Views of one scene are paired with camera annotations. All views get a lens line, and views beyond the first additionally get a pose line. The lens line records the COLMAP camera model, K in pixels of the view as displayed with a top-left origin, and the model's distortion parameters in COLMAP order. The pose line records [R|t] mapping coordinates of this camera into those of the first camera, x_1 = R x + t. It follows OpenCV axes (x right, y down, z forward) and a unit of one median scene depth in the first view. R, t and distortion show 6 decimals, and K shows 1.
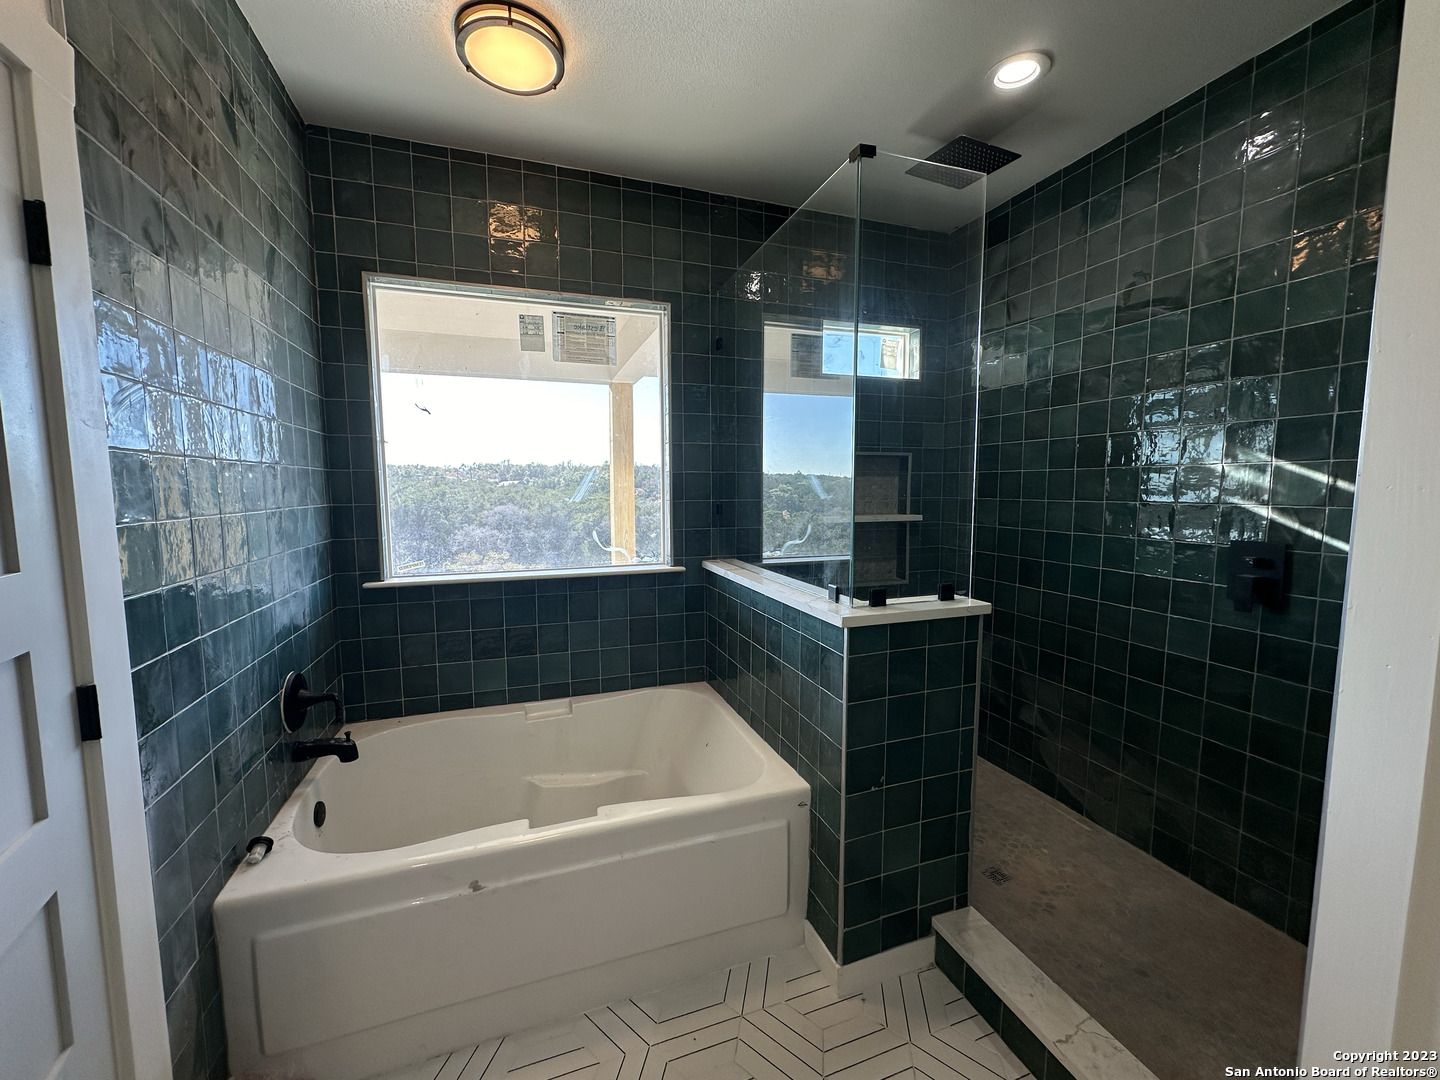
lens RADIAL K [[572.4, 0, 718.5], [0, 572.4, 541.3], [0, 0, 1]] dist [-0.001101, 0.000658]
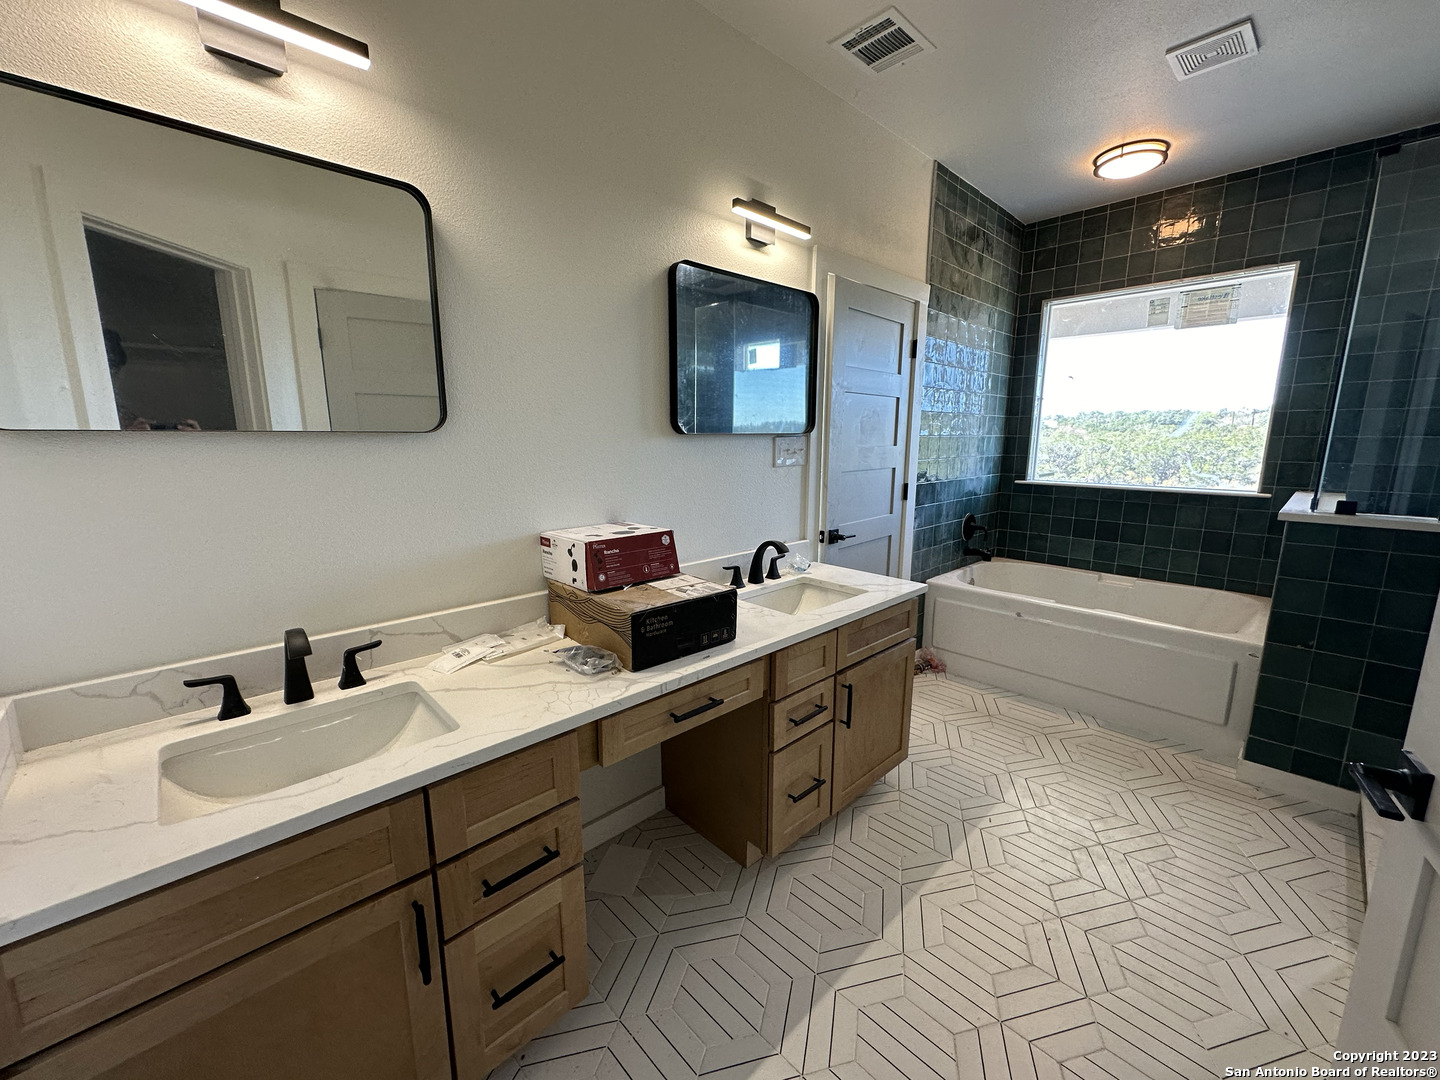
lens RADIAL K [[572.4, 0, 719.0], [0, 572.4, 539.5], [0, 0, 1]] dist [-0.001101, 0.000658]
pose [[0.408115, 0.166308, -0.897655, 0.633156], [-0.089176, 0.985827, 0.142101, 0.082755], [0.908565, 0.022056, 0.417161, -0.580924]]
